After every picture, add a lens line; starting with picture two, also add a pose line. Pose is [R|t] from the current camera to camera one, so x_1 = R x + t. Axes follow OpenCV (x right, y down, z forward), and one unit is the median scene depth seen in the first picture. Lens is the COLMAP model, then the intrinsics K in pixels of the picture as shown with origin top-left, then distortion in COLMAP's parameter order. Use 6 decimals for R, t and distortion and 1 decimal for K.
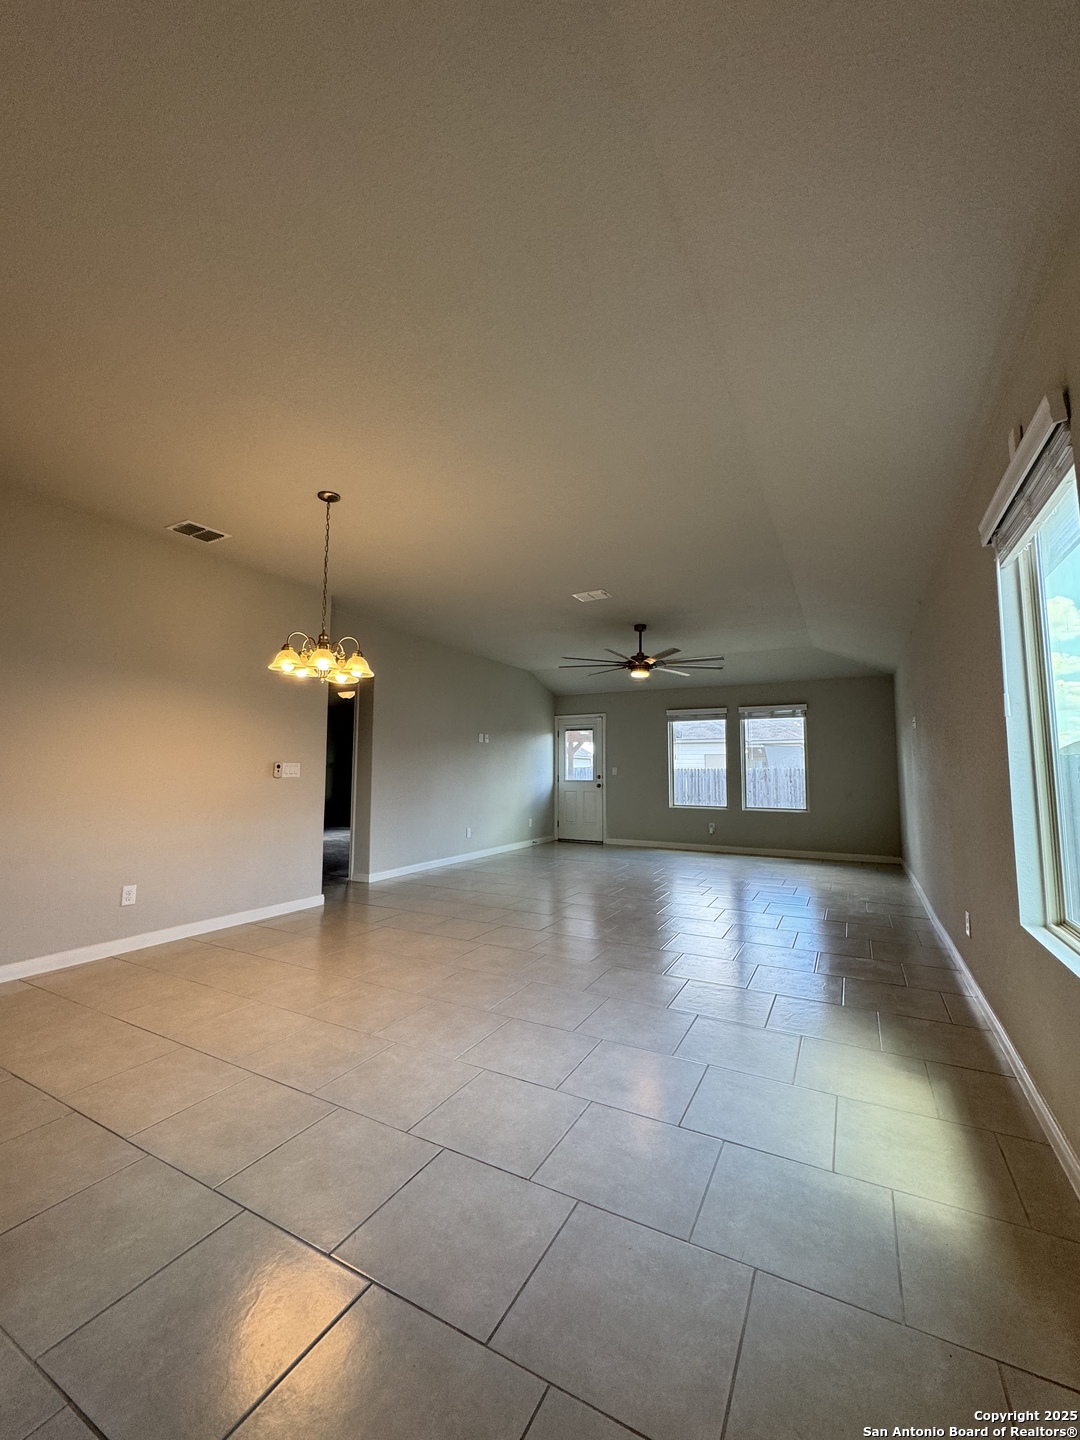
lens RADIAL K [[574.6, 0, 535.7], [0, 574.6, 710.4], [0, 0, 1]] dist [-0.004292, -0.000071]
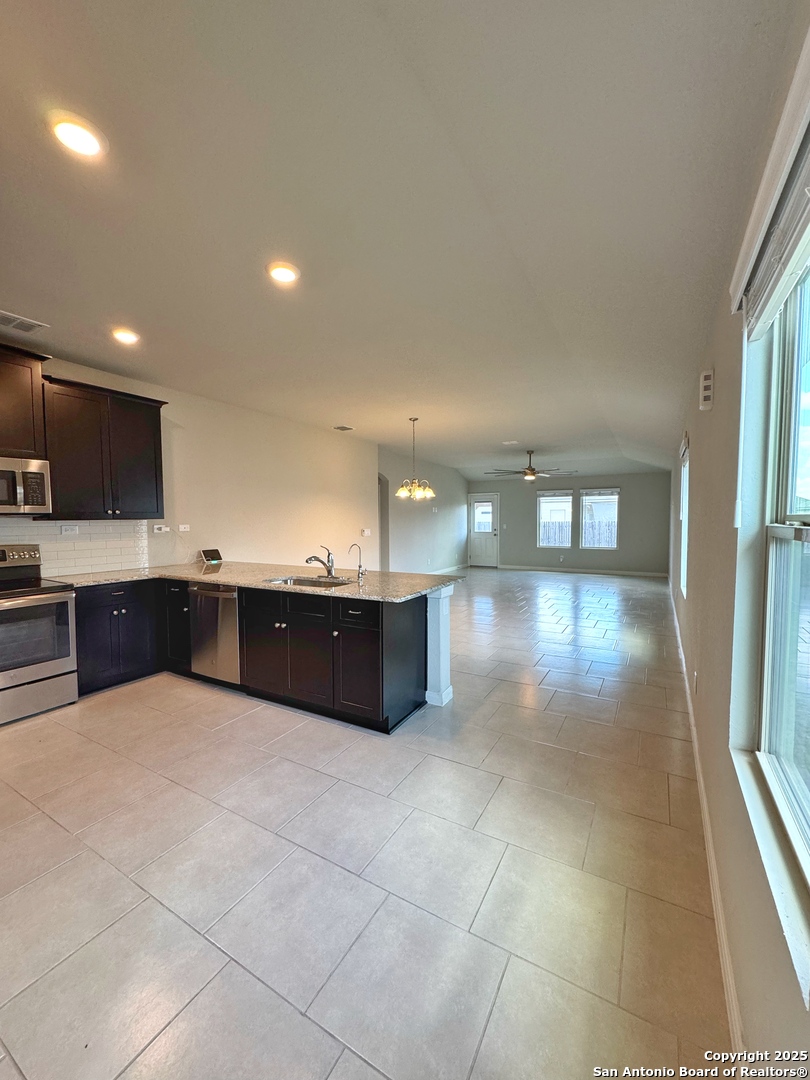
lens RADIAL K [[430.9, 0, 403.4], [0, 430.9, 544.3], [0, 0, 1]] dist [-0.004292, -0.000071]
pose [[0.999466, -0.009121, -0.031379, -0.134627], [0.014102, 0.986631, 0.162361, -0.059286], [0.029479, -0.162717, 0.986232, -0.308975]]
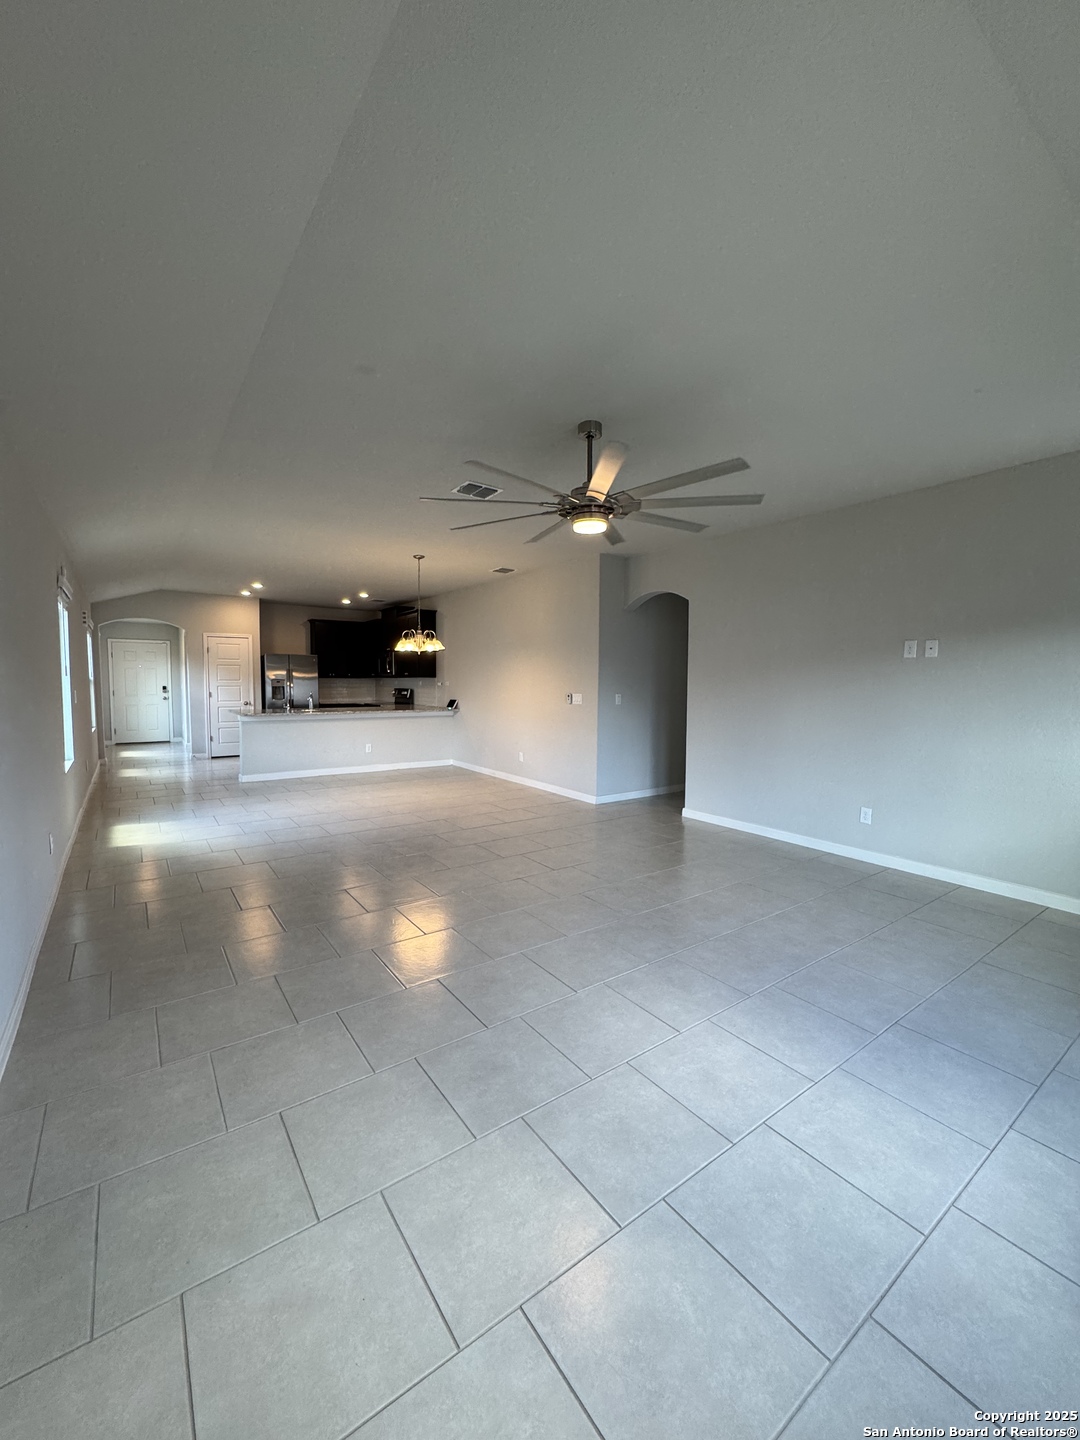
lens RADIAL K [[574.6, 0, 528.9], [0, 574.6, 724.8], [0, 0, 1]] dist [-0.004292, -0.000071]
pose [[-0.437756, 0.055873, -0.897356, 0.460155], [0.080987, 0.996460, 0.022536, 0.066078], [0.895439, -0.062809, -0.440731, 0.793457]]
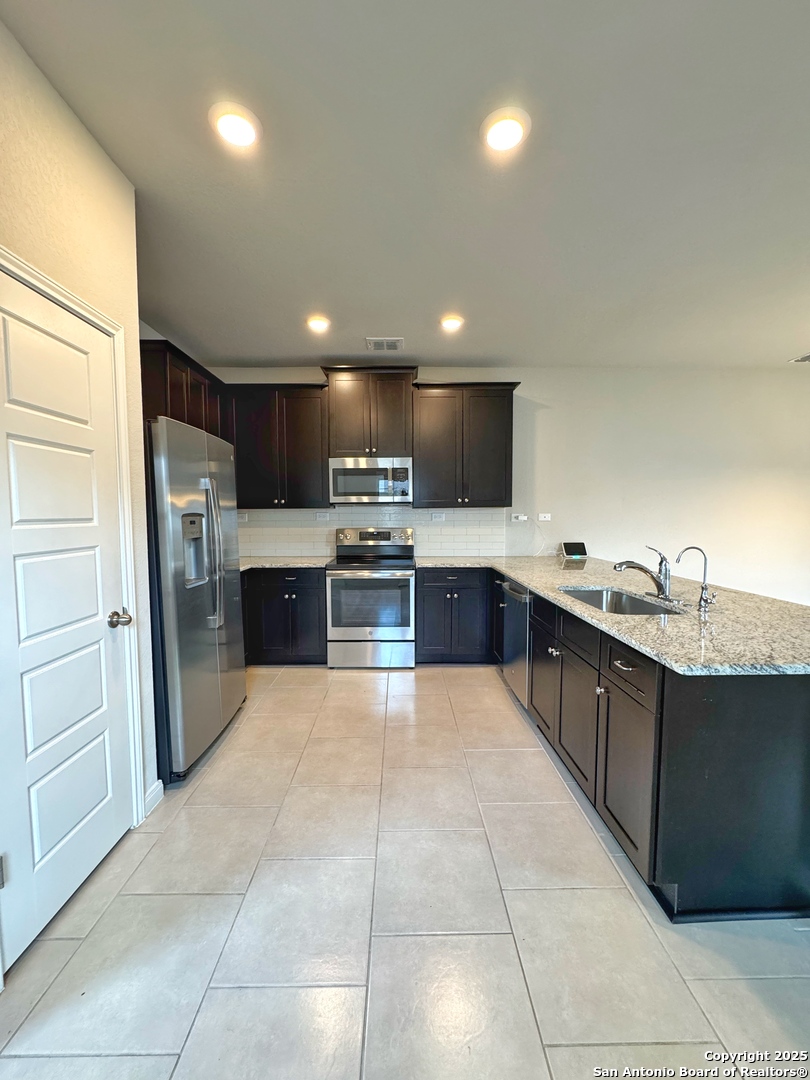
lens RADIAL K [[430.9, 0, 405.0], [0, 430.9, 541.3], [0, 0, 1]] dist [-0.004292, -0.000071]
pose [[0.490807, 0.050526, -0.869802, -0.073444], [0.096025, 0.989098, 0.111640, -0.039508], [0.865960, -0.138317, 0.480605, -0.166751]]
